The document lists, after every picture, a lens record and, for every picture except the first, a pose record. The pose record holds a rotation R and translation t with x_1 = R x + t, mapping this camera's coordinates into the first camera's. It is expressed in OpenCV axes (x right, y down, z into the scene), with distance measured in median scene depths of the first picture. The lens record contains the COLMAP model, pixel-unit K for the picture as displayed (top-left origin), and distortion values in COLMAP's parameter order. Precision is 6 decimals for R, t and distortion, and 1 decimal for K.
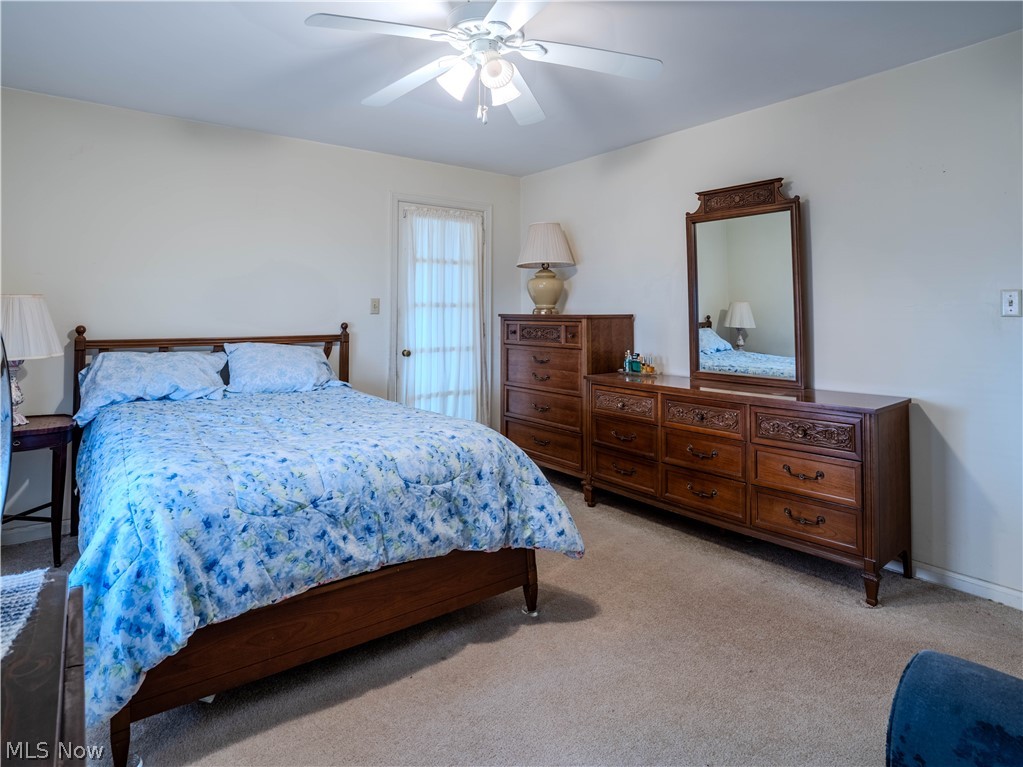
lens RADIAL K [[531.2, 0, 511.0], [0, 531.2, 352.5], [0, 0, 1]] dist [-0.028212, 0.020213]
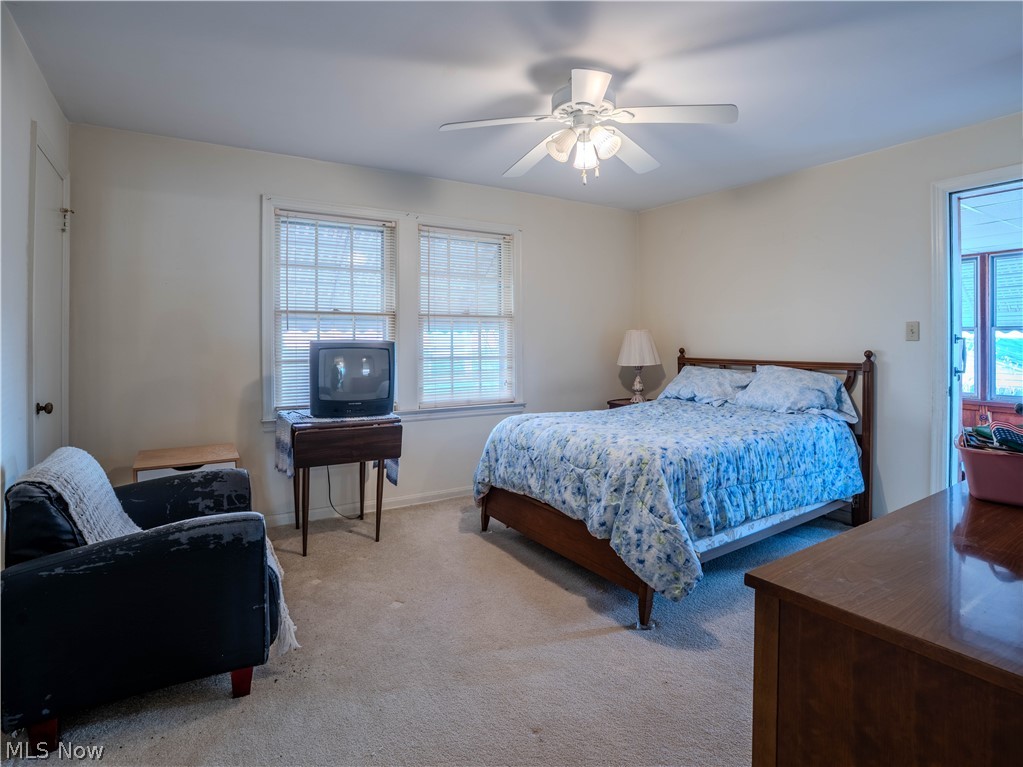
lens RADIAL K [[549.8, 0, 510.3], [0, 549.8, 370.4], [0, 0, 1]] dist [-0.064368, 0.023915]
pose [[-0.041752, 0.058899, -0.997390, 1.256210], [-0.062440, 0.996156, 0.061440, -0.079801], [0.997175, 0.064843, -0.037914, 0.842498]]
